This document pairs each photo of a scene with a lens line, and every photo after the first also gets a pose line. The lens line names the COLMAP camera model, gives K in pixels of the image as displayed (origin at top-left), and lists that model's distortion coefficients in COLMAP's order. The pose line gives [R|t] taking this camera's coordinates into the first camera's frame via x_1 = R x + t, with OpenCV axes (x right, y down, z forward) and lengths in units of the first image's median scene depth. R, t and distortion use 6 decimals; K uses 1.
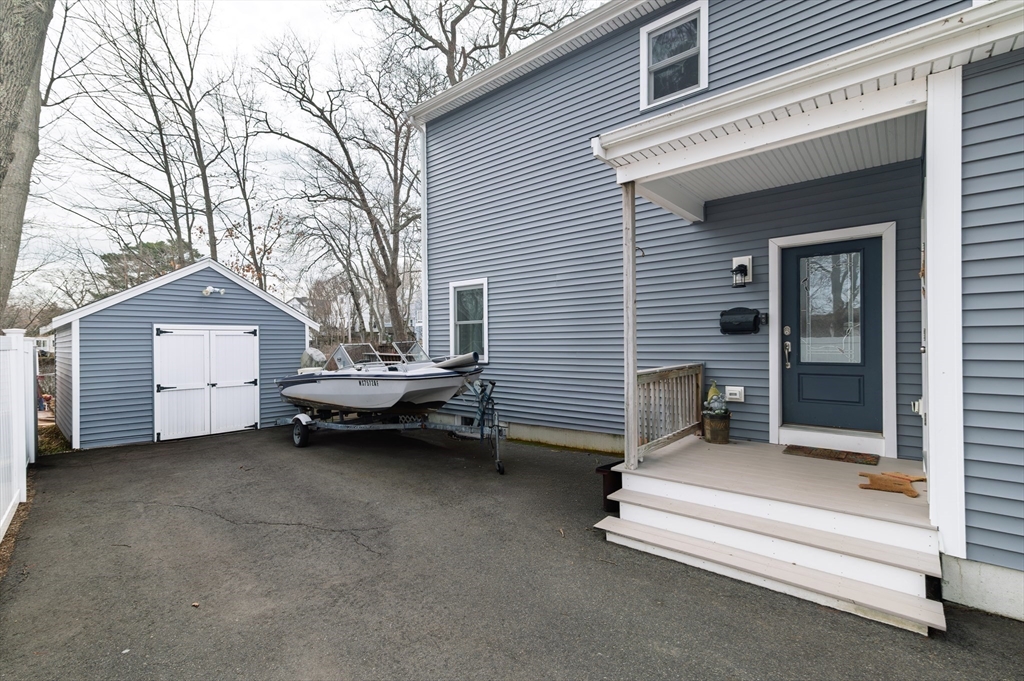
lens RADIAL K [[466.0, 0, 511.1], [0, 466.0, 356.0], [0, 0, 1]] dist [0.009520, 0.000063]
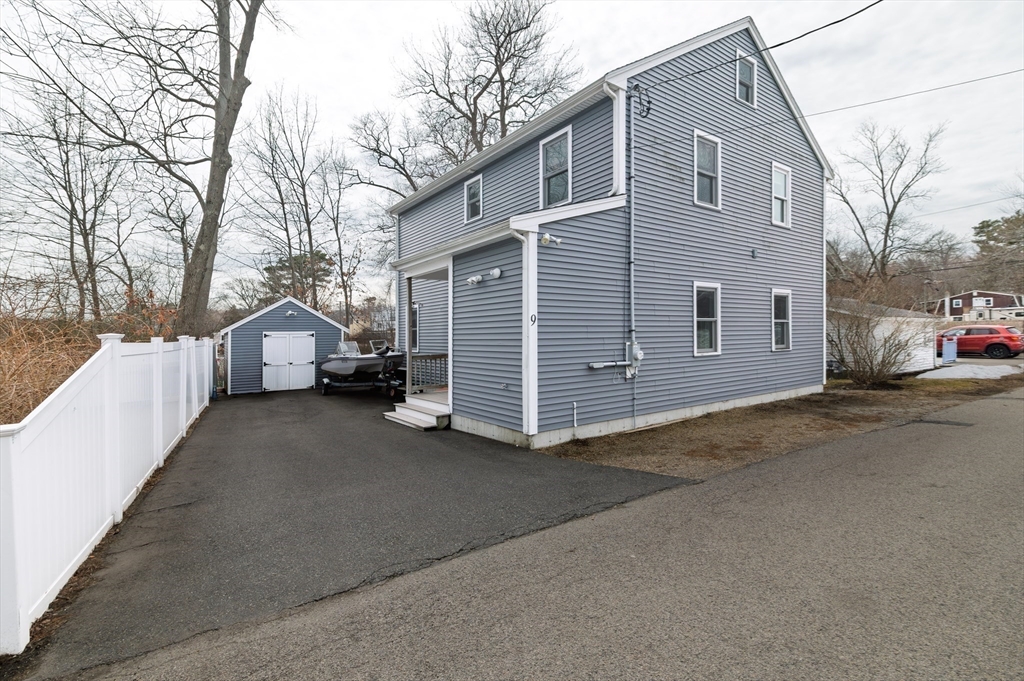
lens RADIAL K [[488.7, 0, 512.0], [0, 488.7, 340.5], [0, 0, 1]] dist [0.002599, 0.000274]
pose [[0.967096, -0.000816, -0.254412, 0.373466], [-0.003139, 0.999880, -0.015142, -0.001648], [0.254394, 0.015443, 0.966977, -0.348491]]
